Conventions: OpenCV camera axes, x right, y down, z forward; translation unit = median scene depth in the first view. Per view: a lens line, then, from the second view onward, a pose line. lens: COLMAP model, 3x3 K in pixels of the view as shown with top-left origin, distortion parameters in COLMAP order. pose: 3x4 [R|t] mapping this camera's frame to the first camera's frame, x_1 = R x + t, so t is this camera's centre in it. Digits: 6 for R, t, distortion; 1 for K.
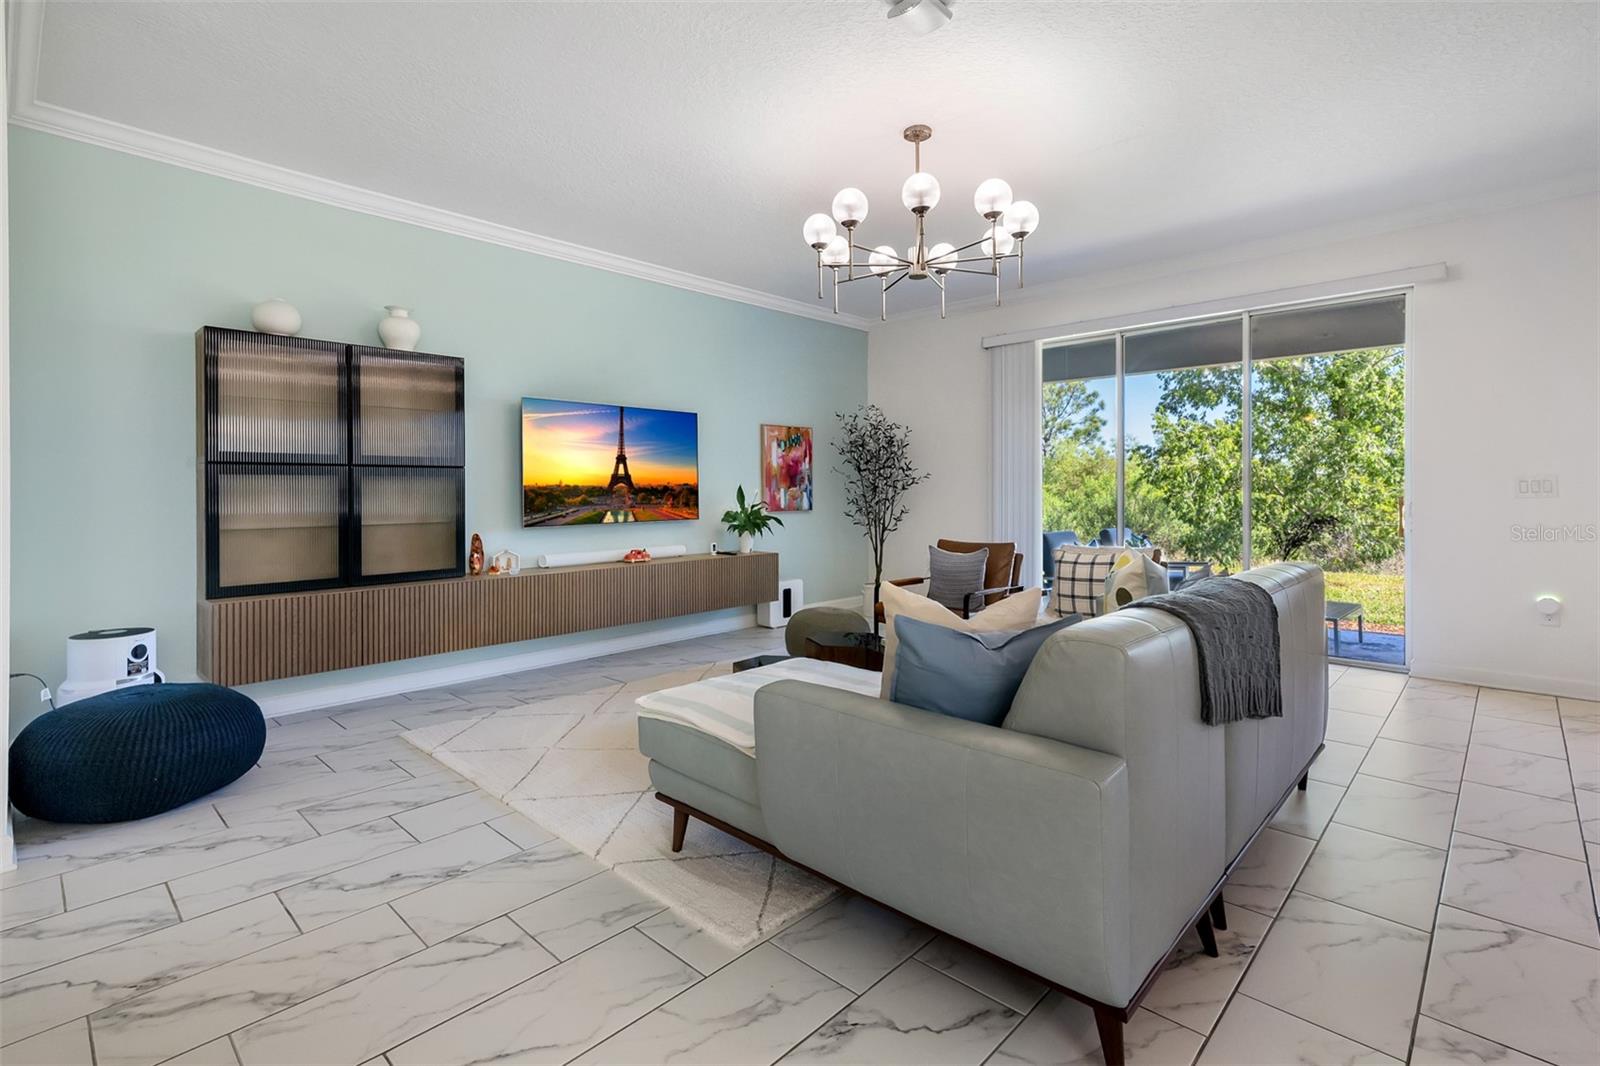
lens RADIAL K [[753.6, 0, 797.1], [0, 753.6, 482.7], [0, 0, 1]] dist [0.000514, -0.000148]
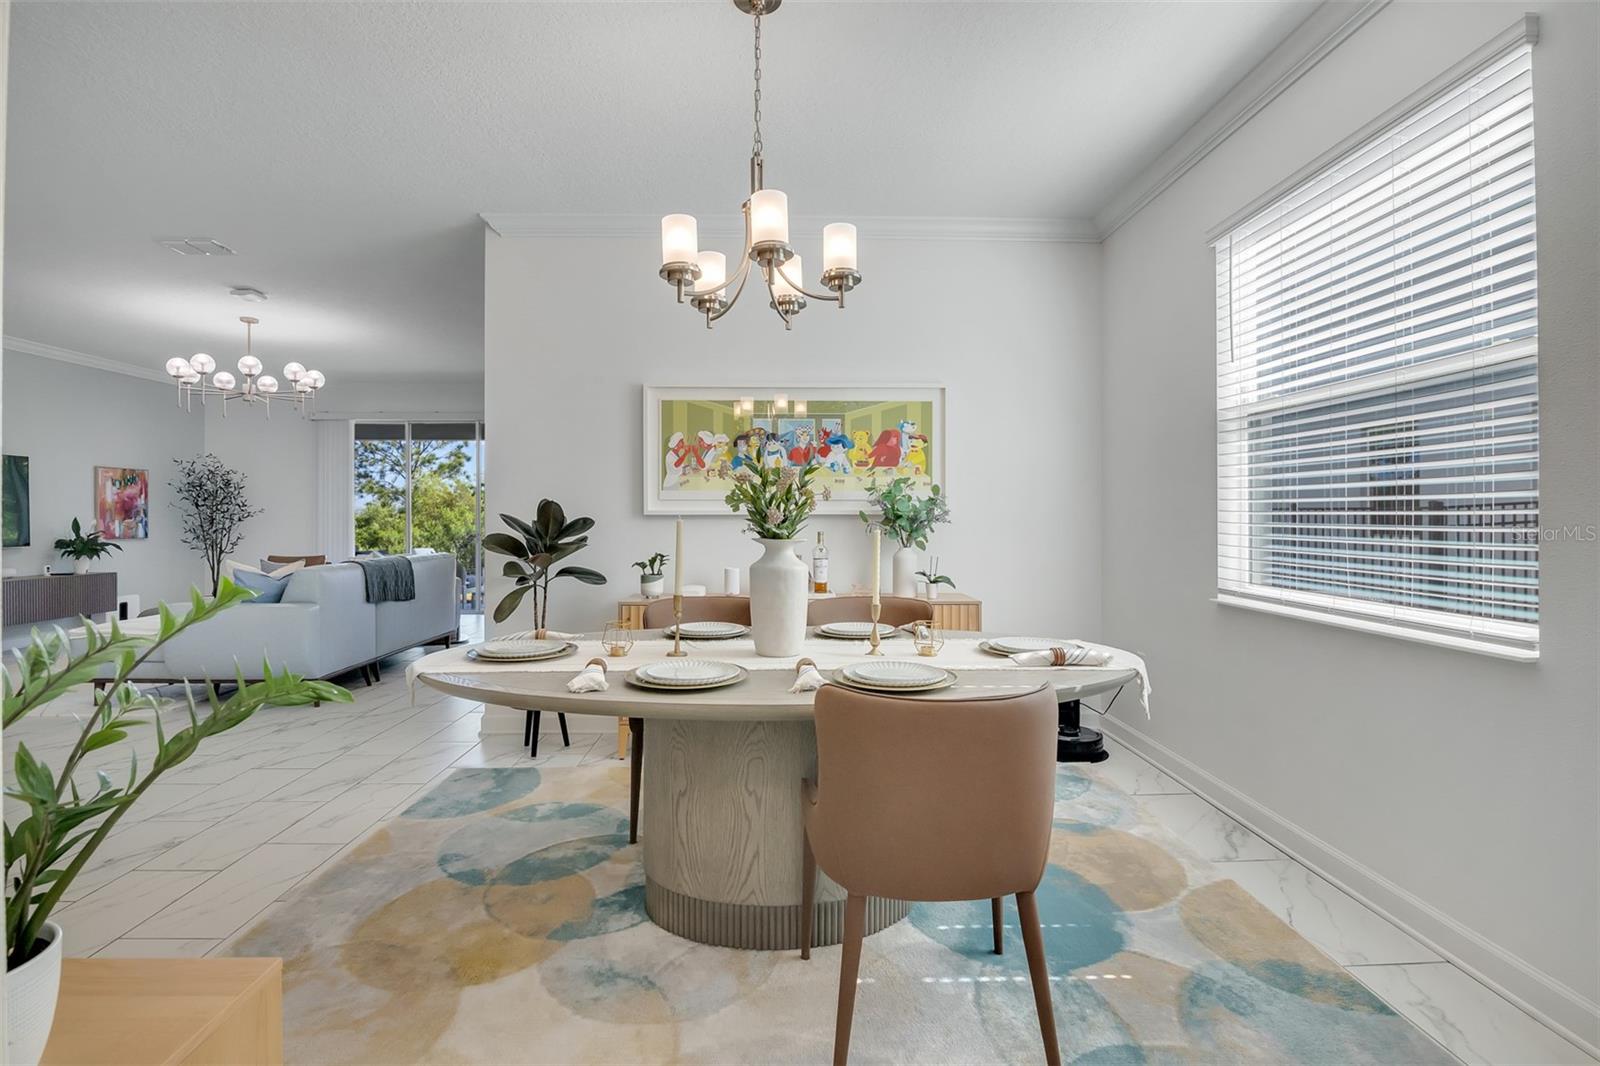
lens RADIAL K [[746.7, 0, 797.1], [0, 746.7, 515.4], [0, 0, 1]] dist [-0.019534, 0.000106]
pose [[0.707984, 0.004074, 0.706217, -0.077622], [-0.005854, 0.999983, 0.000100, -0.006526], [-0.706205, -0.004205, 0.707995, -0.581637]]
